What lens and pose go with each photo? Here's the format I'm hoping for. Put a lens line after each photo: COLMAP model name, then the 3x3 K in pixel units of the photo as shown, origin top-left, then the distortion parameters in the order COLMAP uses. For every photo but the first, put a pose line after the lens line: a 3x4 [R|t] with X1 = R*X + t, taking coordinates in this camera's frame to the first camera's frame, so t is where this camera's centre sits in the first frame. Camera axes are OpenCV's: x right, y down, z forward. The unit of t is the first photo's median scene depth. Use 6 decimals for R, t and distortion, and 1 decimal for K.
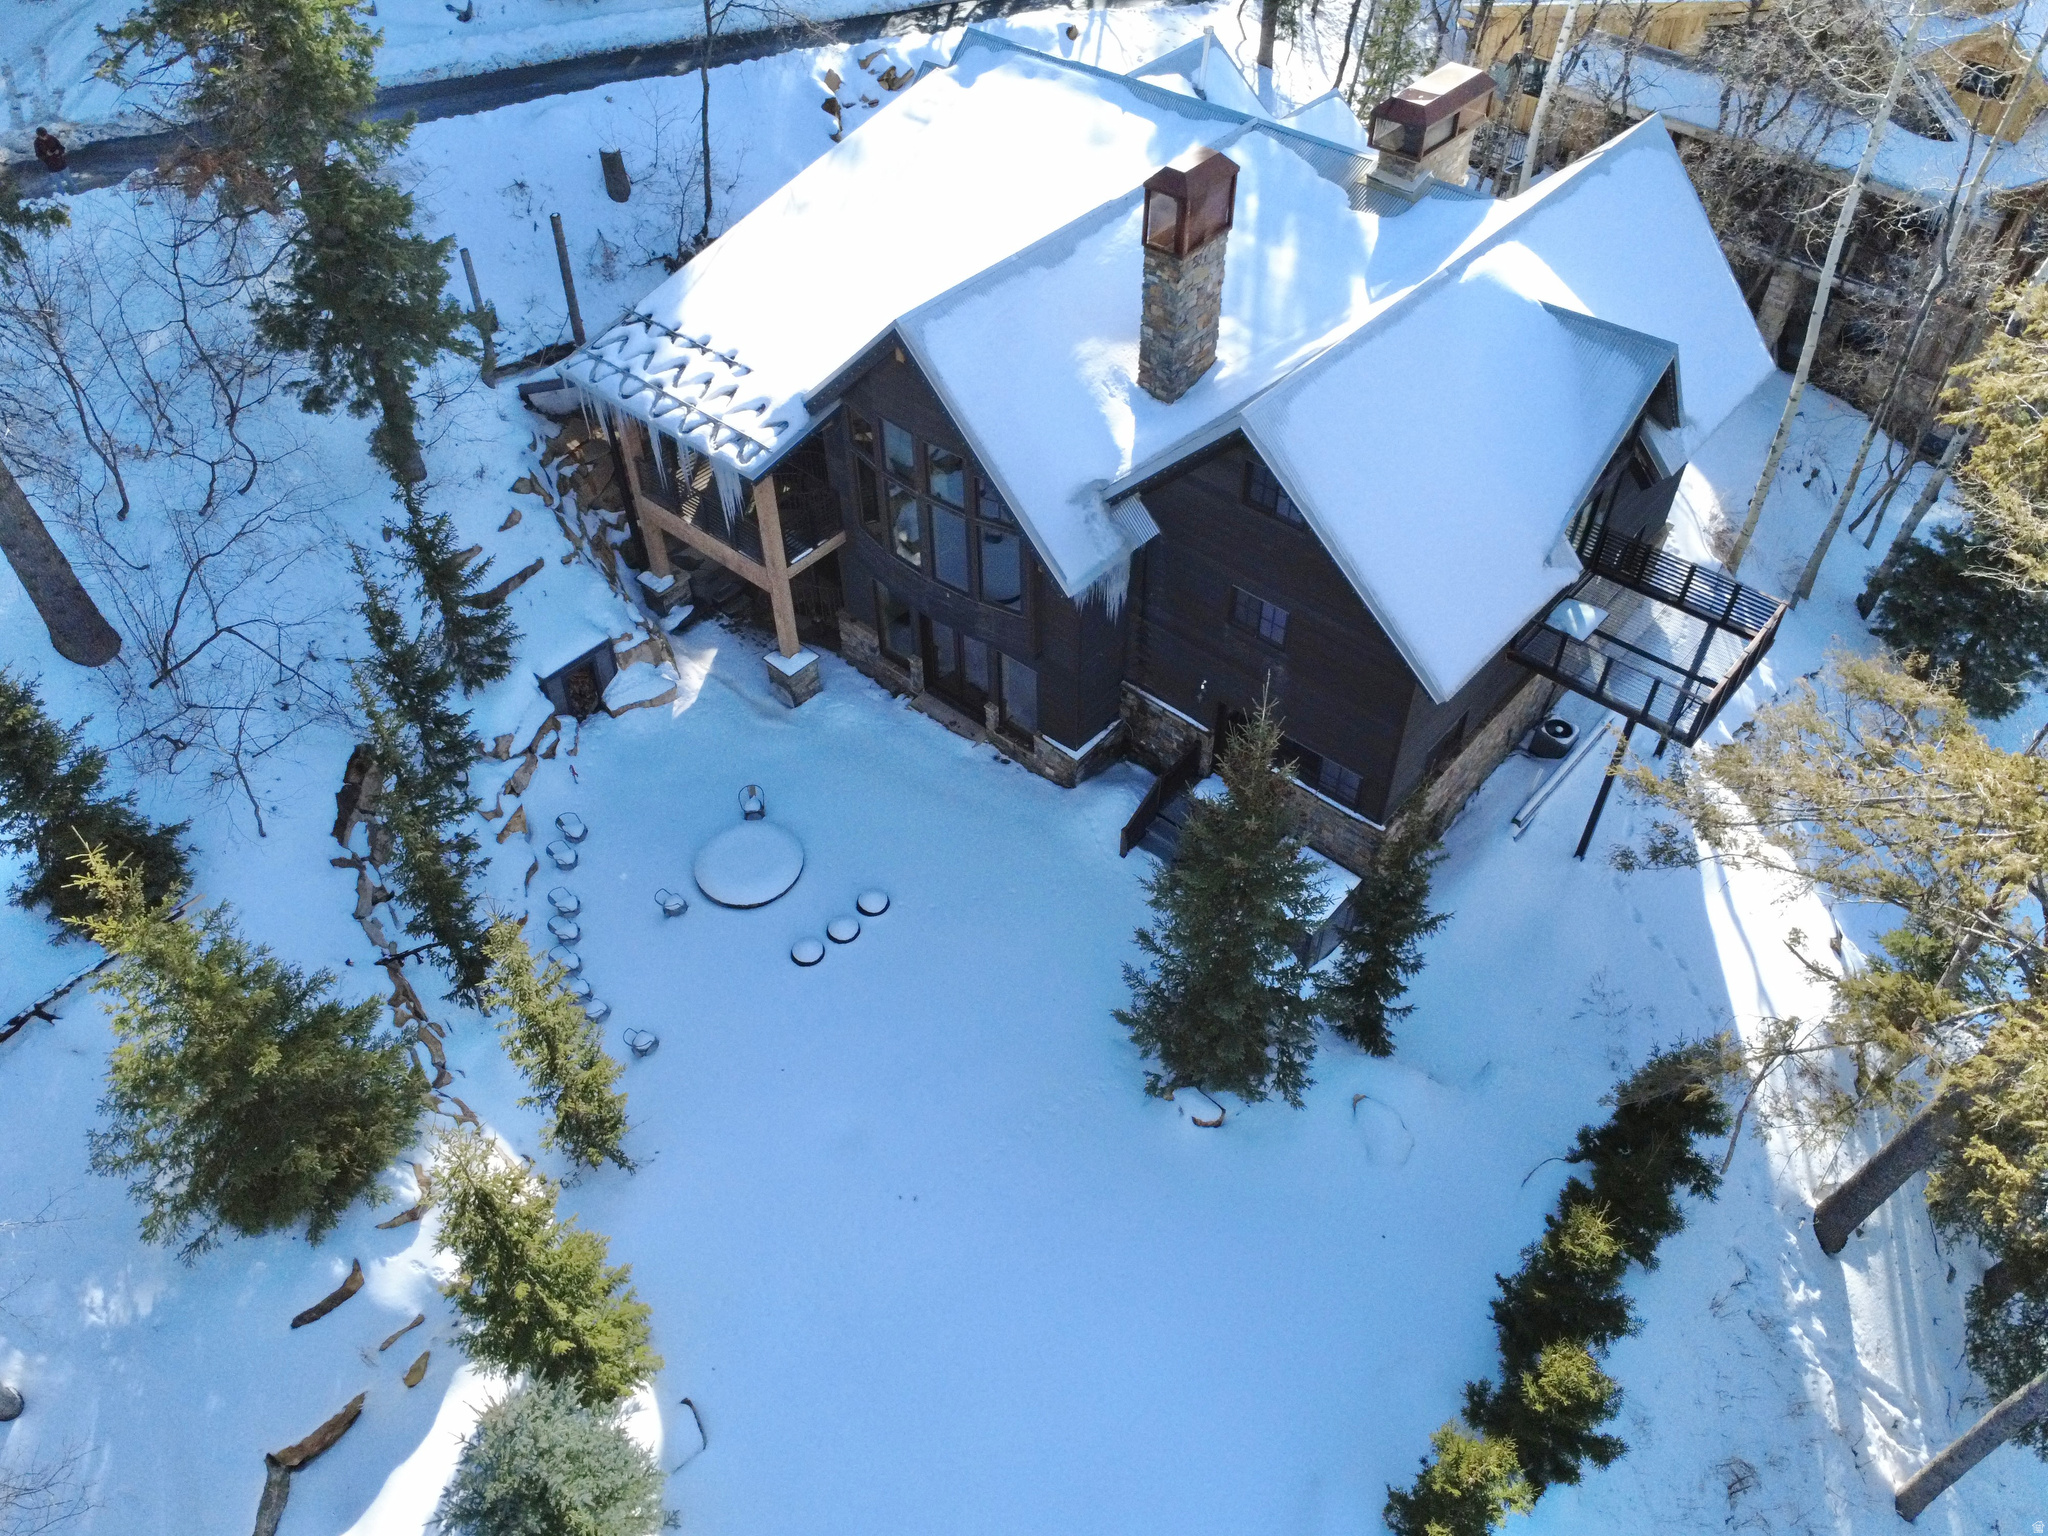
lens RADIAL K [[1497.8, 0, 1028.5], [0, 1497.8, 763.1], [0, 0, 1]] dist [-0.007704, 0.006611]
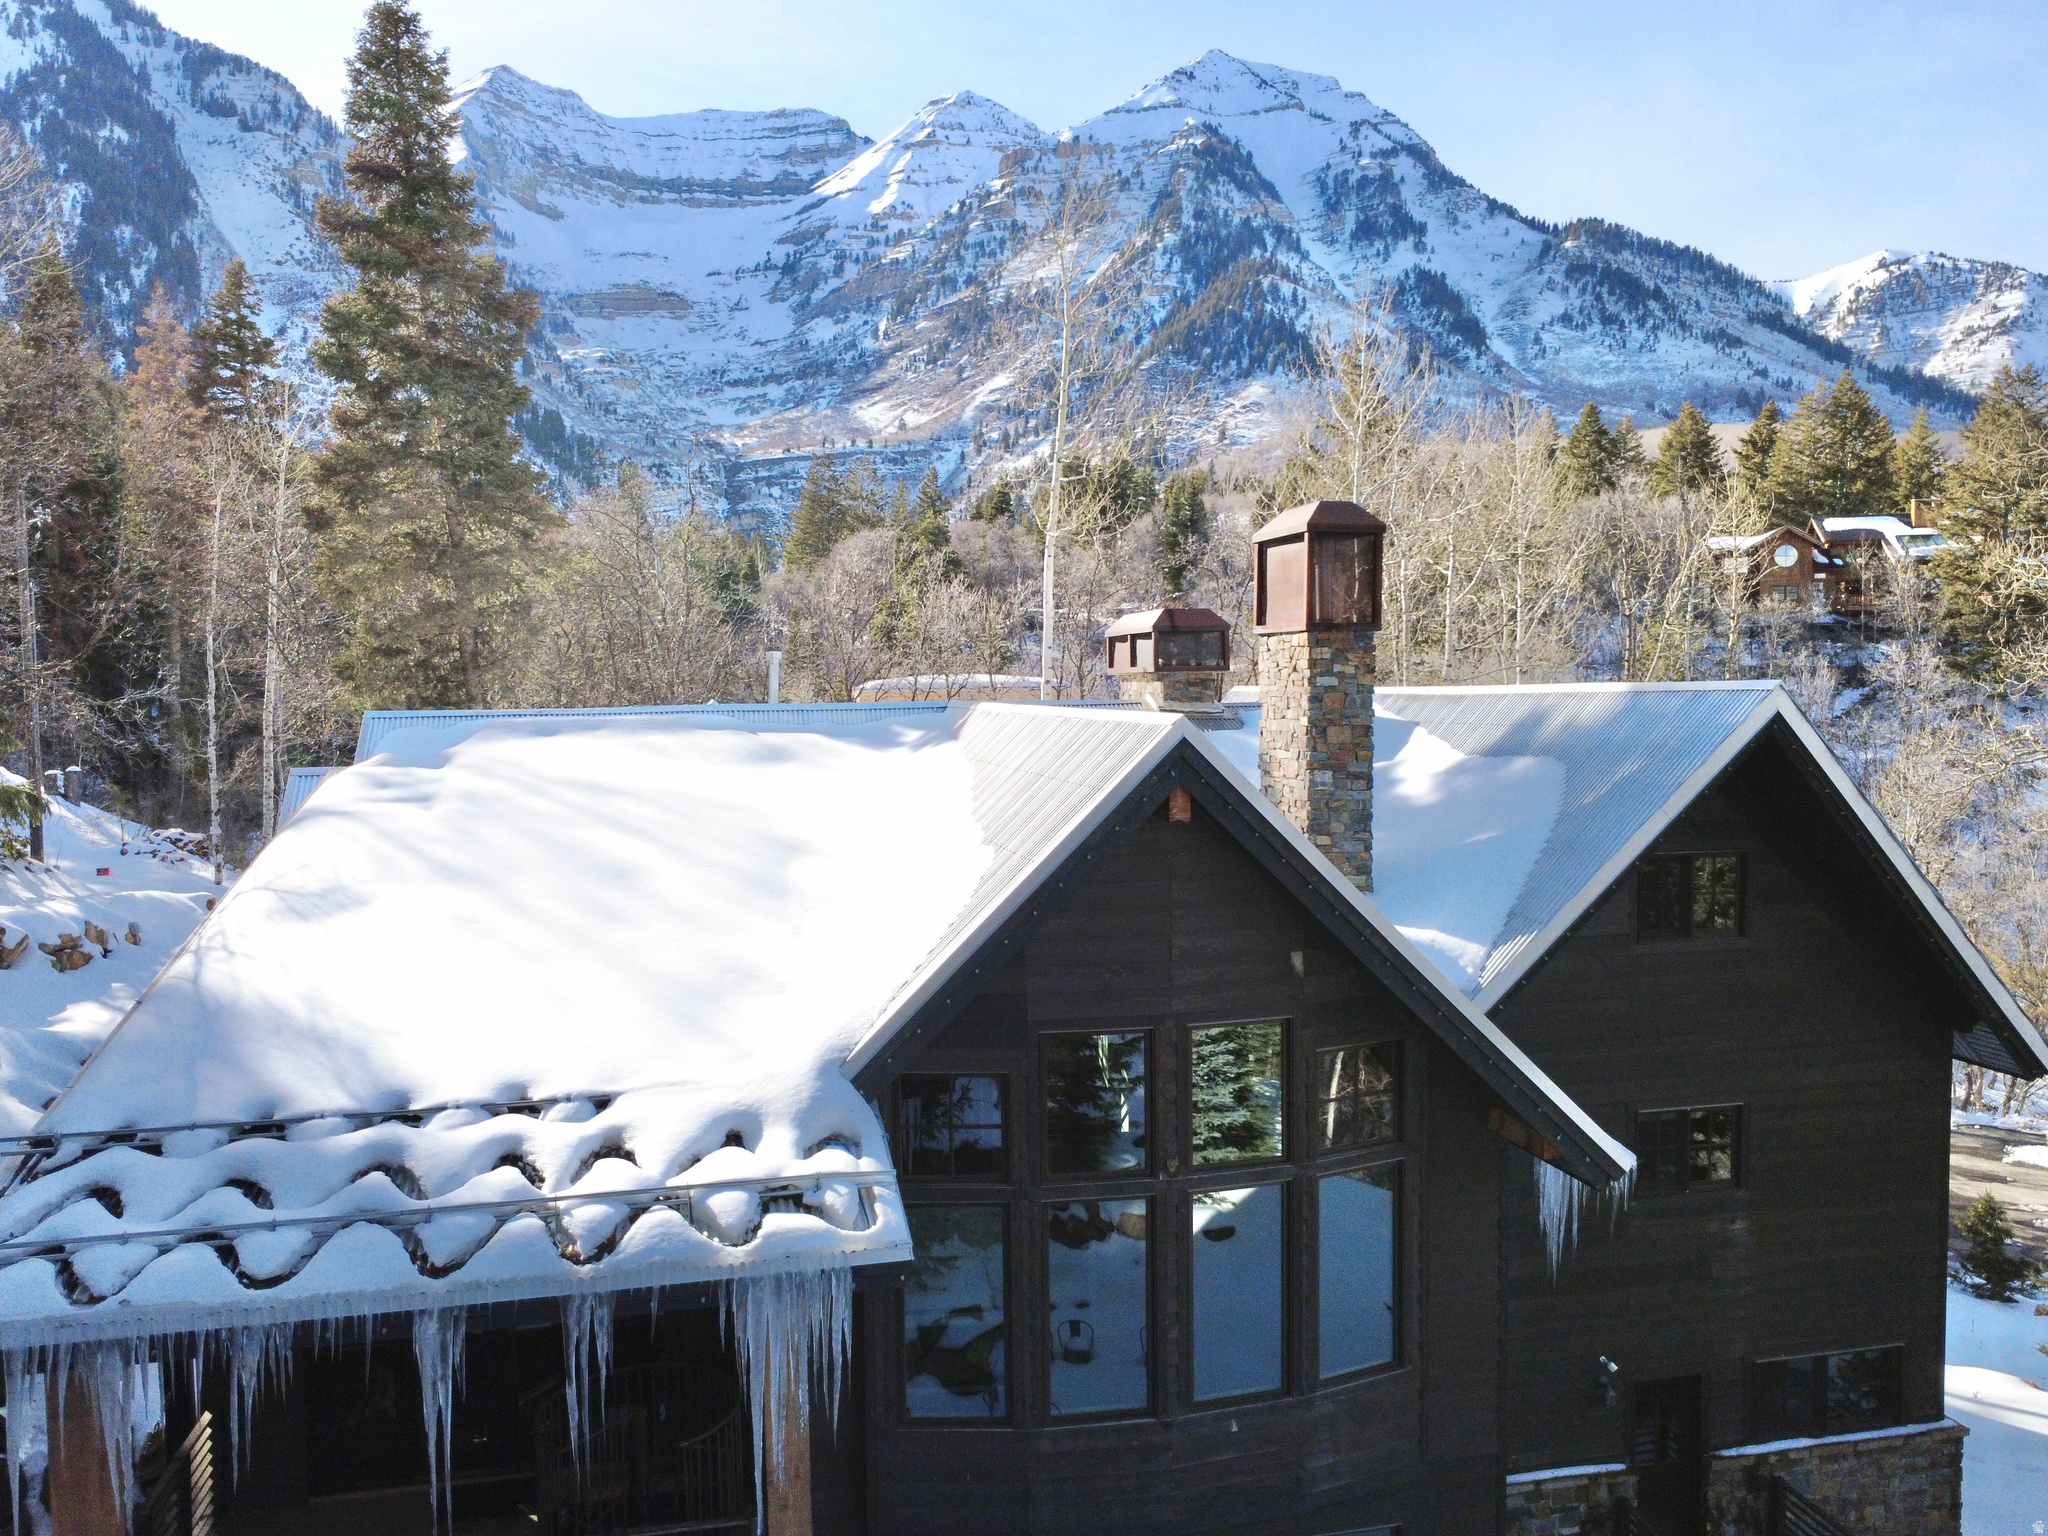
lens RADIAL K [[1497.8, 0, 1028.5], [0, 1497.8, 763.1], [0, 0, 1]] dist [-0.007704, 0.006611]
pose [[0.597033, -0.041613, 0.801136, -0.401144], [0.577747, 0.715148, -0.393410, -0.108572], [-0.556560, 0.697733, 0.451009, 0.681099]]
